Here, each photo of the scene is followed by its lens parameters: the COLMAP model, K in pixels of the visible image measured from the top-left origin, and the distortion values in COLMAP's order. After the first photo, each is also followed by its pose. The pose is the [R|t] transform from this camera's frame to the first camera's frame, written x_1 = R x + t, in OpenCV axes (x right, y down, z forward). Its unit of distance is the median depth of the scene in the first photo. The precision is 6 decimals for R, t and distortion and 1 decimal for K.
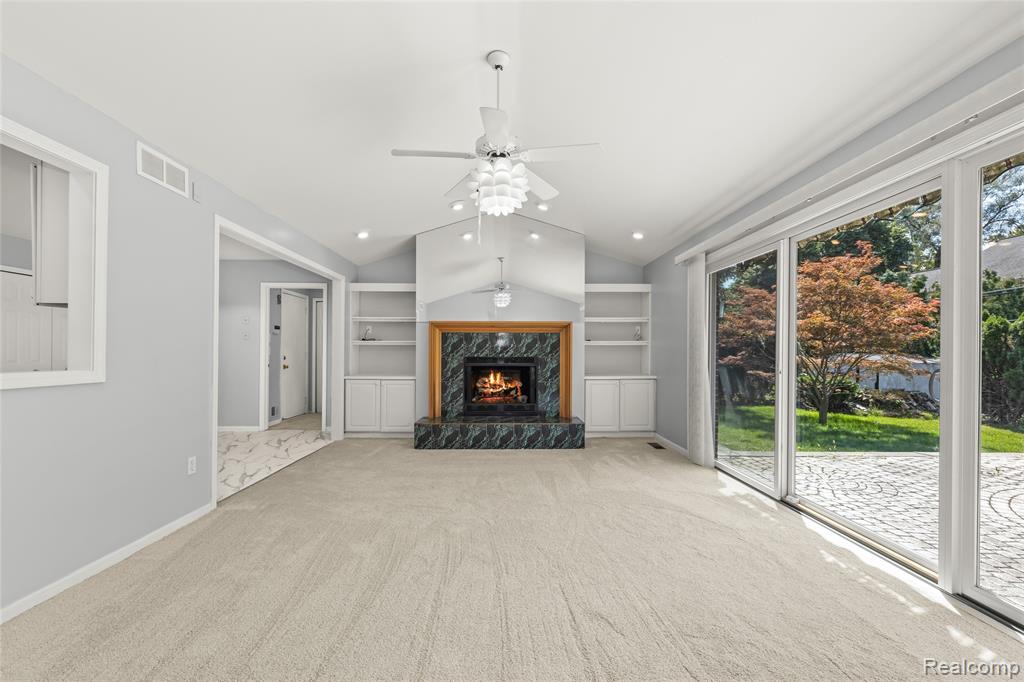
lens RADIAL K [[427.9, 0, 507.1], [0, 427.9, 350.6], [0, 0, 1]] dist [0.003374, 0.000017]
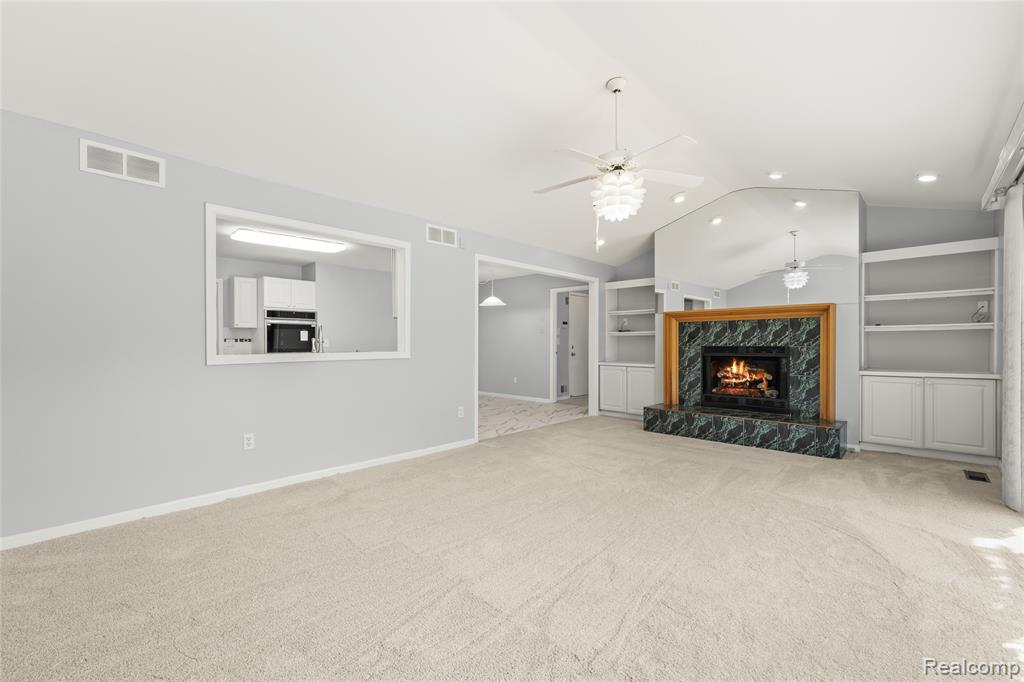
lens RADIAL K [[427.9, 0, 517.8], [0, 427.9, 347.9], [0, 0, 1]] dist [0.003374, 0.000017]
pose [[0.716314, 0.002775, -0.697773, 0.307574], [0.008118, 0.999891, 0.012310, 0.003308], [0.697731, -0.014483, 0.716213, -0.003499]]
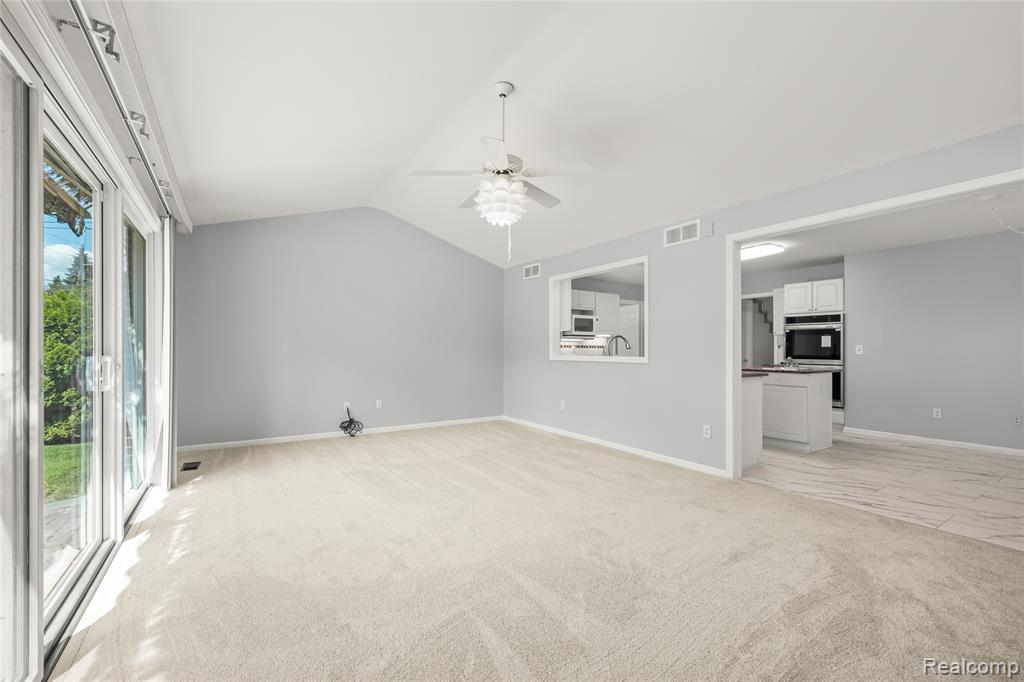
lens RADIAL K [[427.9, 0, 506.5], [0, 427.9, 344.0], [0, 0, 1]] dist [0.003374, 0.000017]
pose [[-0.844087, -0.014209, -0.536019, 0.301411], [-0.004572, 0.999803, -0.019304, 0.011237], [0.536187, -0.013844, -0.843986, 1.021336]]
